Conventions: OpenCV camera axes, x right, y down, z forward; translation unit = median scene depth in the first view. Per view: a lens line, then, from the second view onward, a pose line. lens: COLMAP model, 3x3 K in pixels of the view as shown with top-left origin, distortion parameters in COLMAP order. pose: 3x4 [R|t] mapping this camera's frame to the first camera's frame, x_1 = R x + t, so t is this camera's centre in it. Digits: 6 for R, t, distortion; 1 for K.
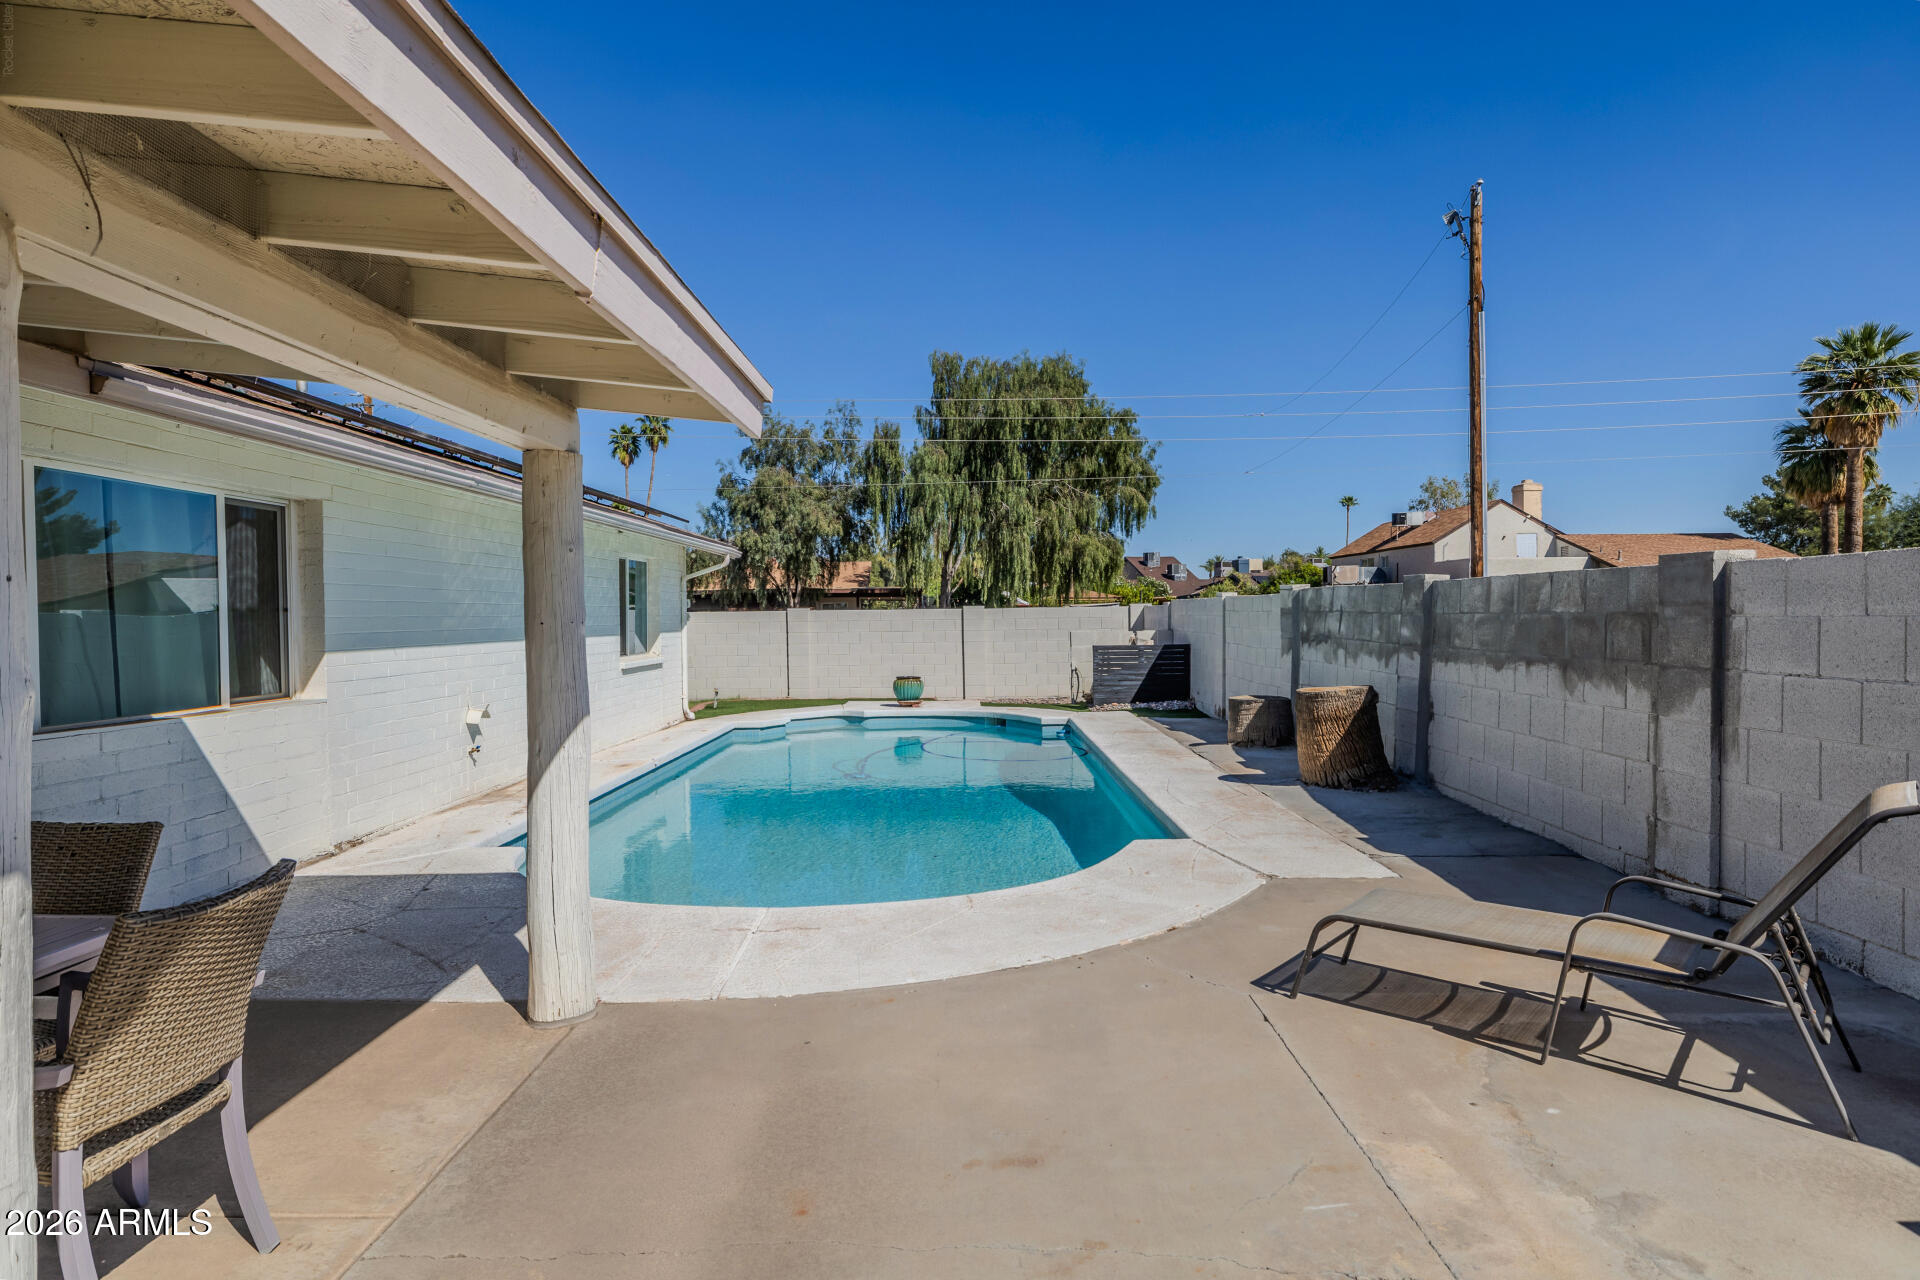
lens RADIAL K [[1137.7, 0, 968.3], [0, 1137.7, 615.6], [0, 0, 1]] dist [0.009110, -0.000151]
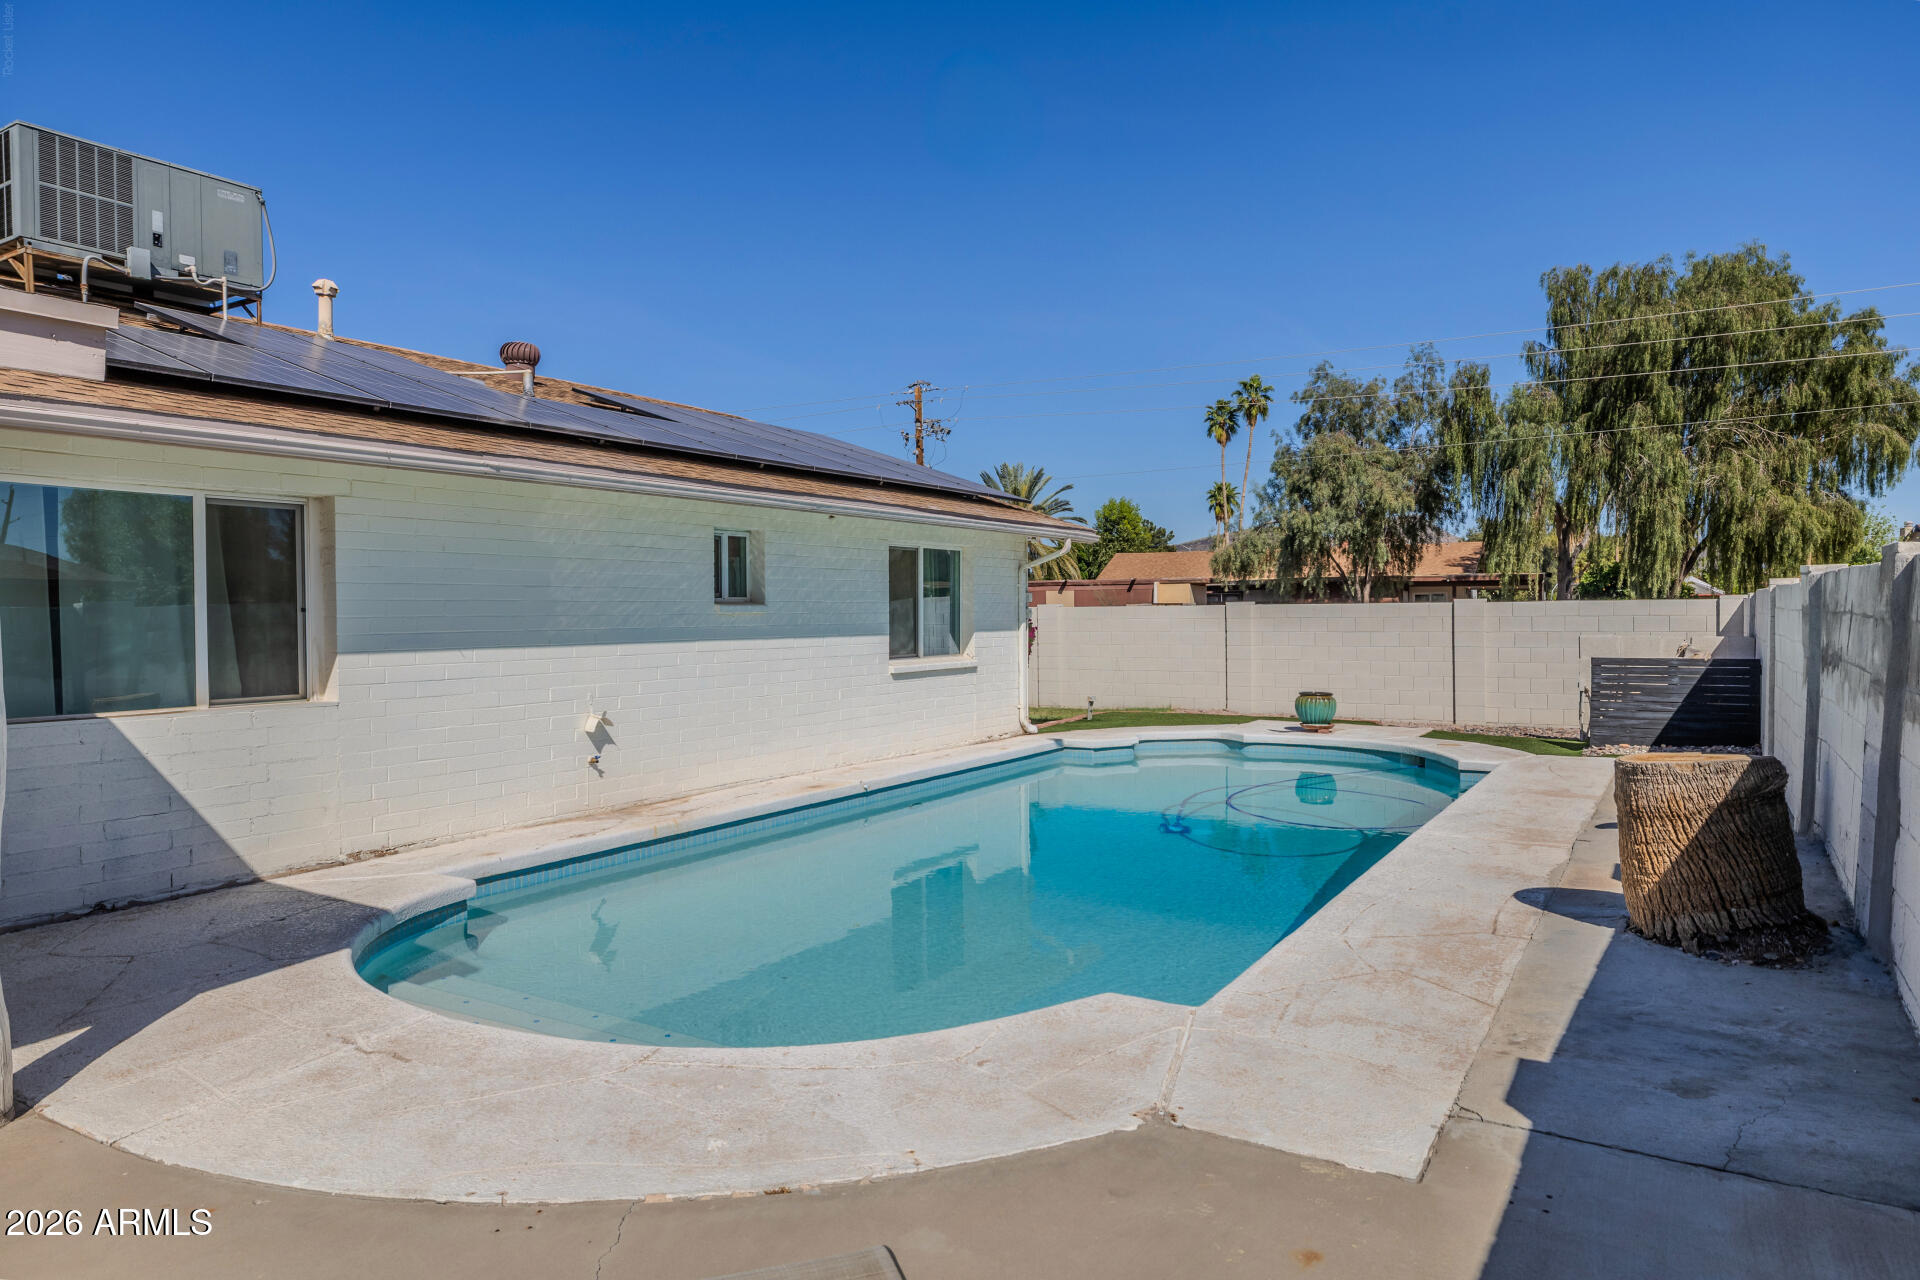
lens RADIAL K [[1221.5, 0, 960.0], [0, 1221.5, 640.0], [0, 0, 1]] dist [0.001564, -0.002427]
pose [[0.838969, 0.016784, -0.543920, 0.093995], [-0.001696, 0.999600, 0.028229, -0.002058], [0.544176, -0.022761, 0.838662, 0.089941]]
